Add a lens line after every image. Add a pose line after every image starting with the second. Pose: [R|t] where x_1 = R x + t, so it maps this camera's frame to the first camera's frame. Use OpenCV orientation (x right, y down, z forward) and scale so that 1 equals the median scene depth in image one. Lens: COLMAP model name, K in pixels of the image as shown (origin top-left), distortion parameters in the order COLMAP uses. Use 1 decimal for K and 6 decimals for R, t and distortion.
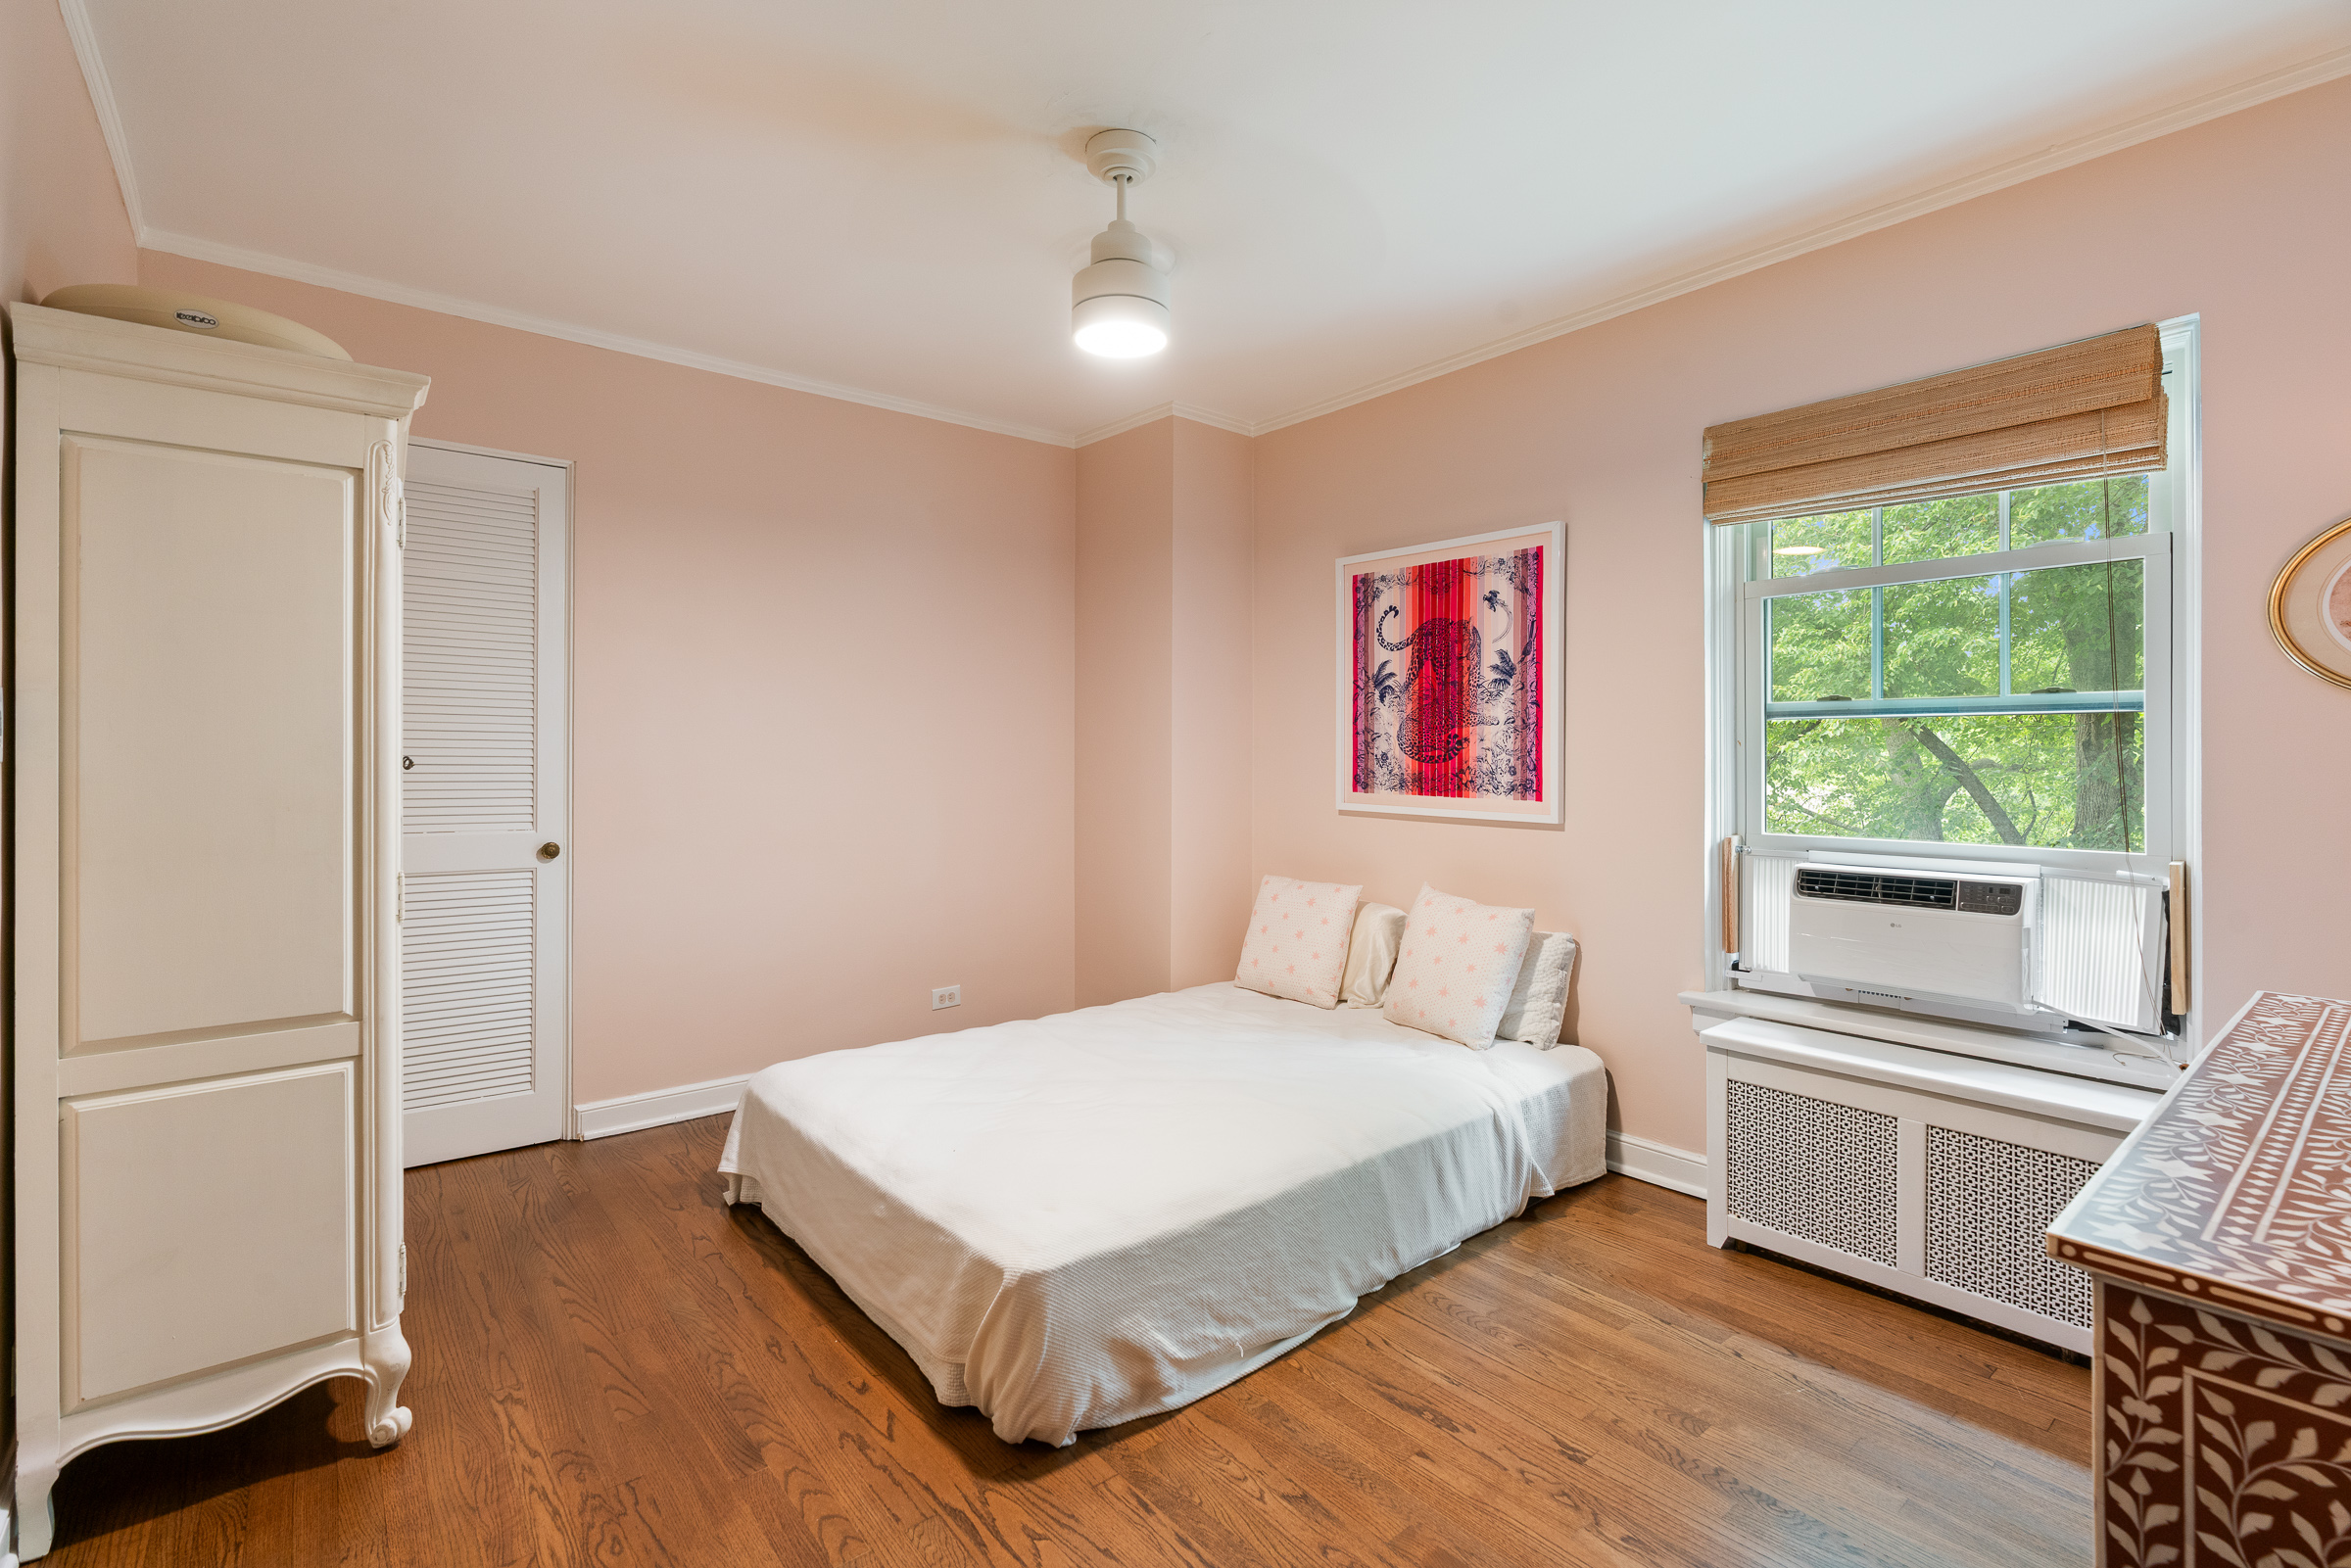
lens RADIAL K [[1067.4, 0, 1183.2], [0, 1067.4, 758.7], [0, 0, 1]] dist [-0.015761, -0.000060]
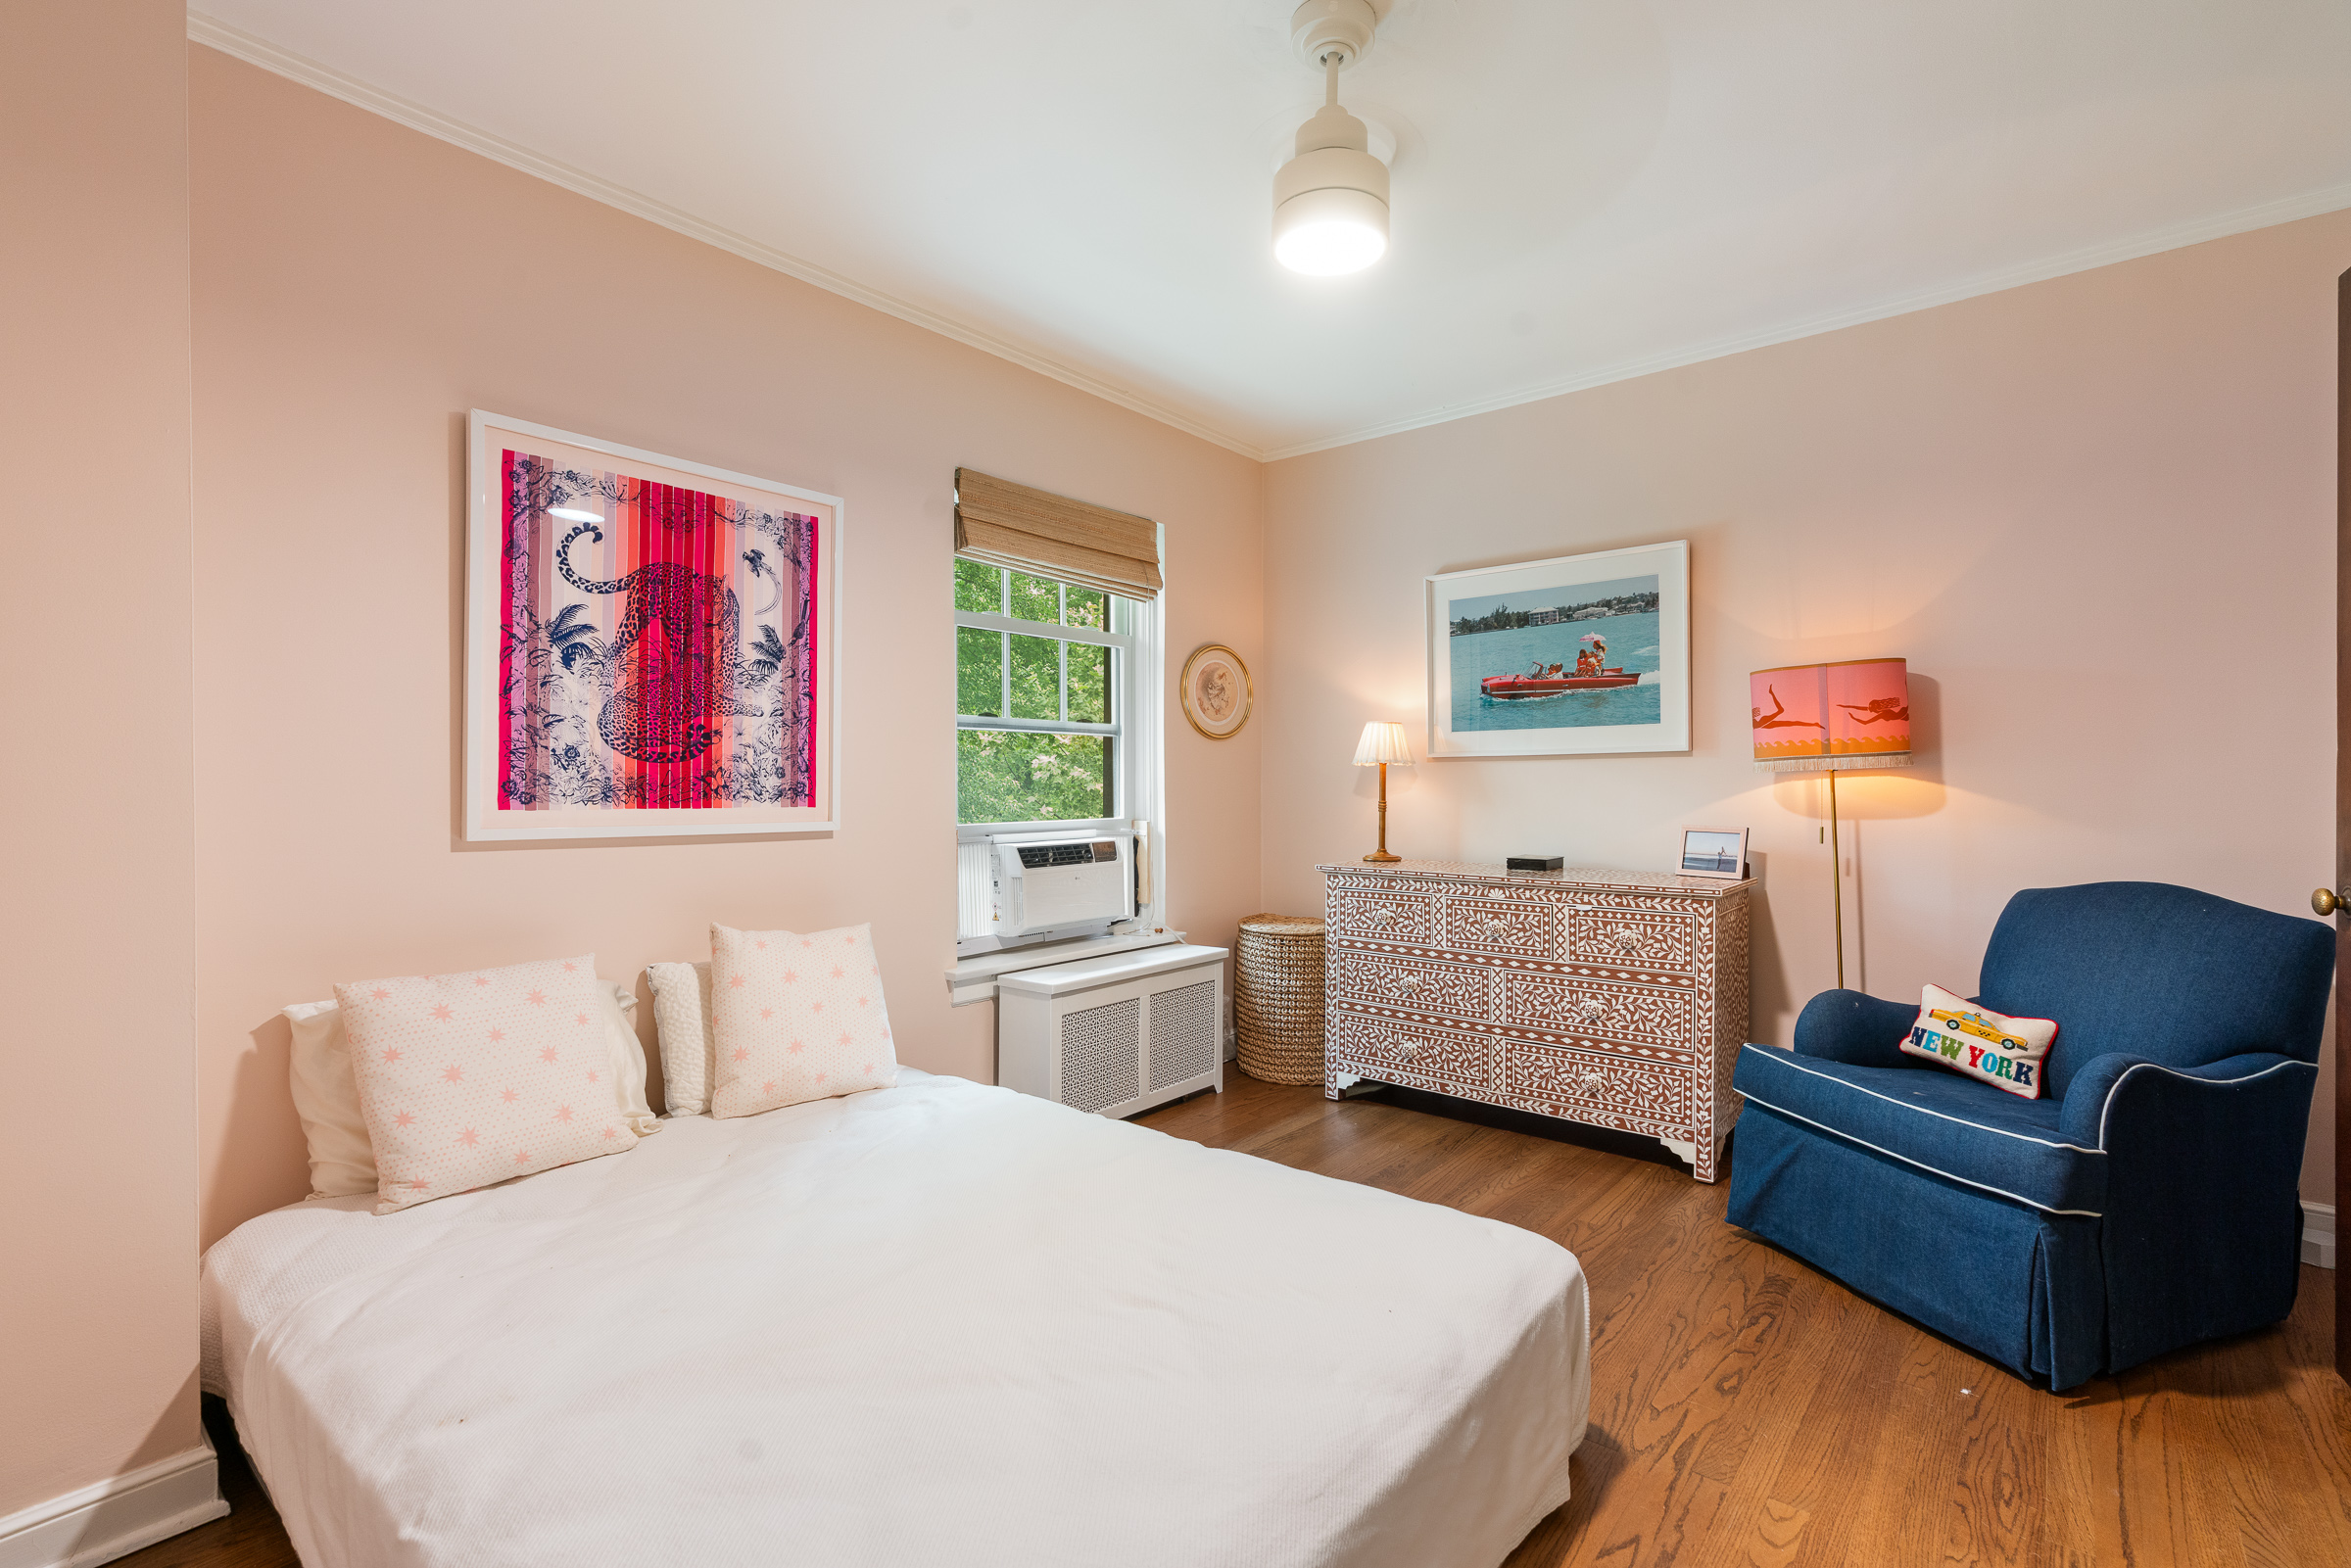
lens RADIAL K [[1067.4, 0, 1181.3], [0, 1067.4, 799.3], [0, 0, 1]] dist [-0.015761, -0.000060]
pose [[-0.191227, -0.018099, 0.981379, -0.556647], [0.003991, 0.999807, 0.019217, 0.017032], [-0.981538, 0.007591, -0.191118, 0.821971]]
